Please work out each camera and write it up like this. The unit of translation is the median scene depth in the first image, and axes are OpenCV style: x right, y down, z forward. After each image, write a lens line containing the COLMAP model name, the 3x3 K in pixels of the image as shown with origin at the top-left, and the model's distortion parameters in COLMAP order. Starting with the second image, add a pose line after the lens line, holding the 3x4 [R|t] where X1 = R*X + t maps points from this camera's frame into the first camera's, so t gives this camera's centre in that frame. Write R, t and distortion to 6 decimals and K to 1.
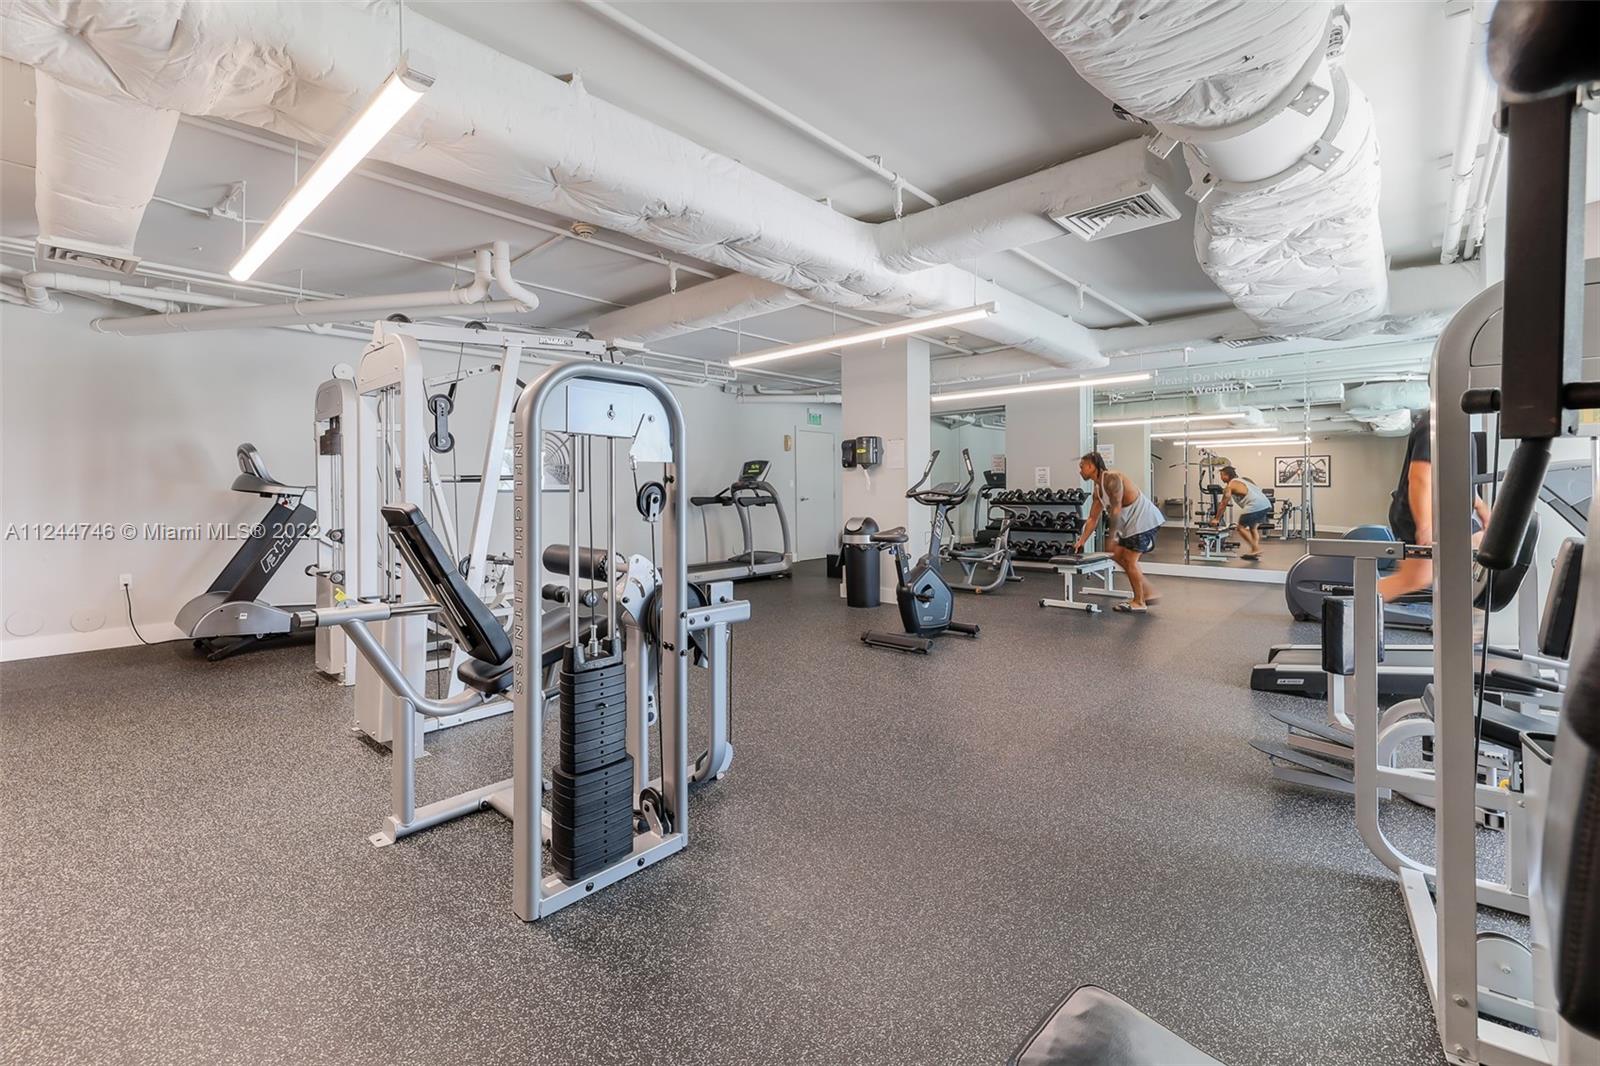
lens RADIAL K [[692.9, 0, 782.8], [0, 692.9, 501.0], [0, 0, 1]] dist [0.000202, 0.000173]
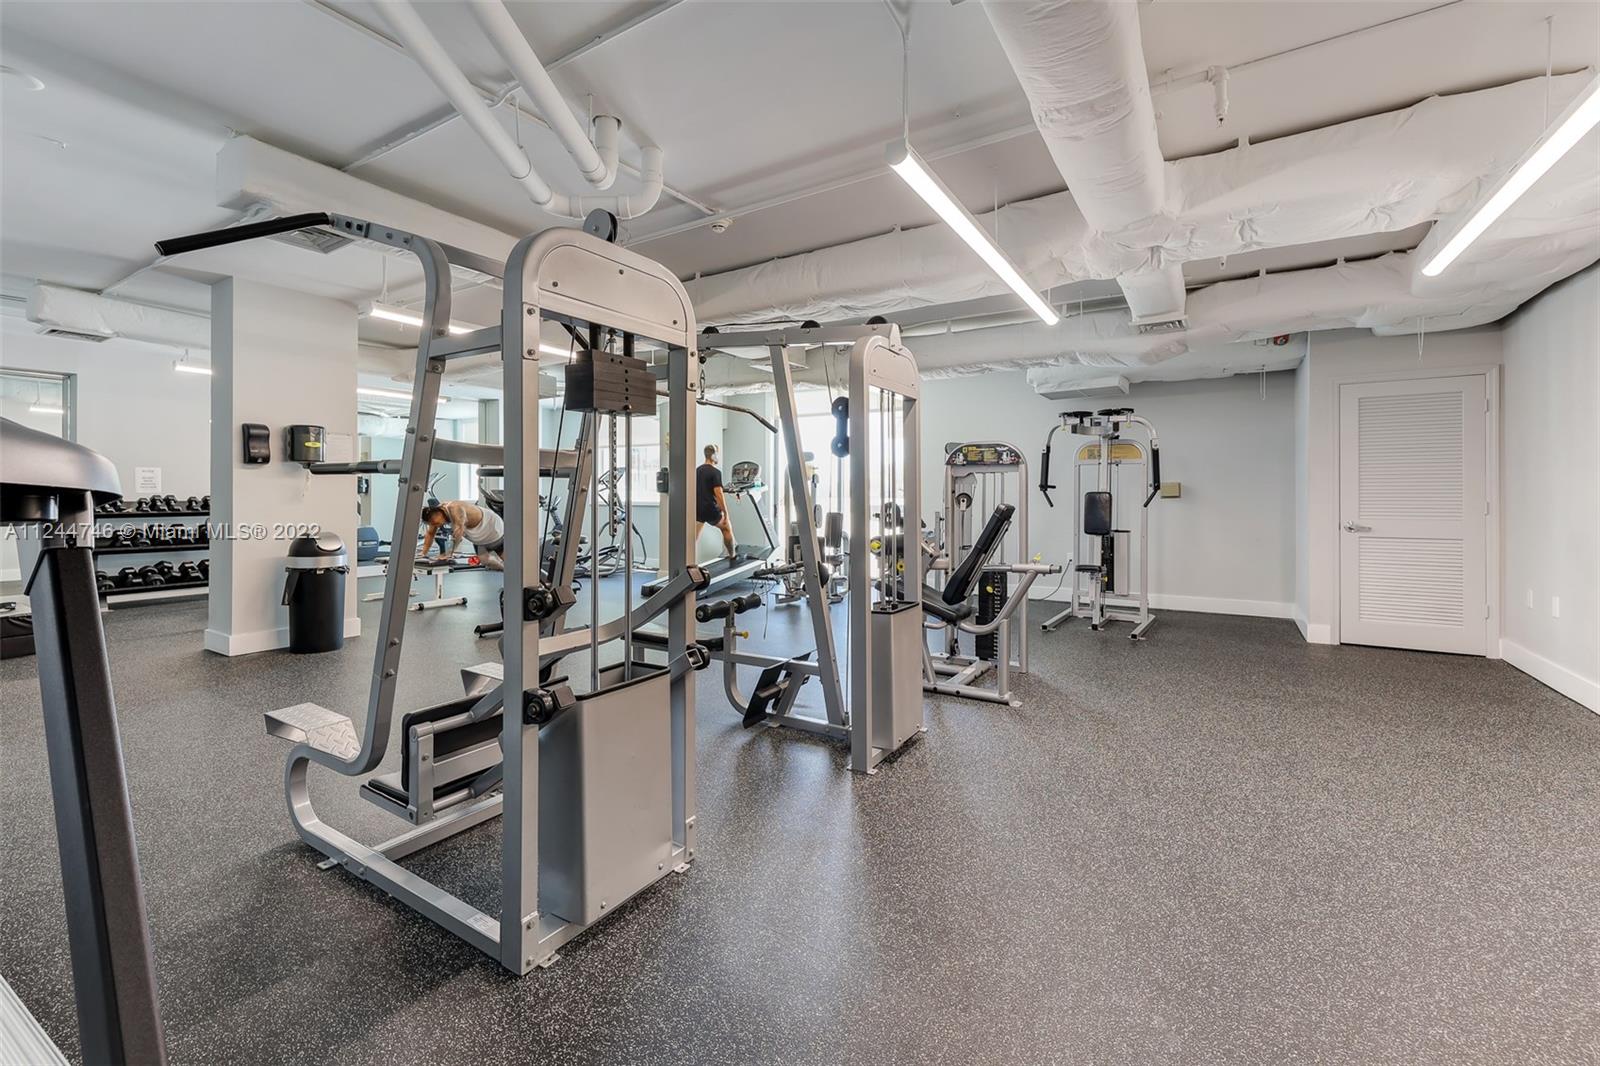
lens RADIAL K [[665.2, 0, 790.7], [0, 665.2, 514.5], [0, 0, 1]] dist [0.003235, 0.000361]
pose [[-0.184546, -0.001897, 0.982822, -1.115246], [-0.000940, 0.999998, 0.001754, 0.003849], [-0.982823, -0.000600, -0.184547, 0.984793]]
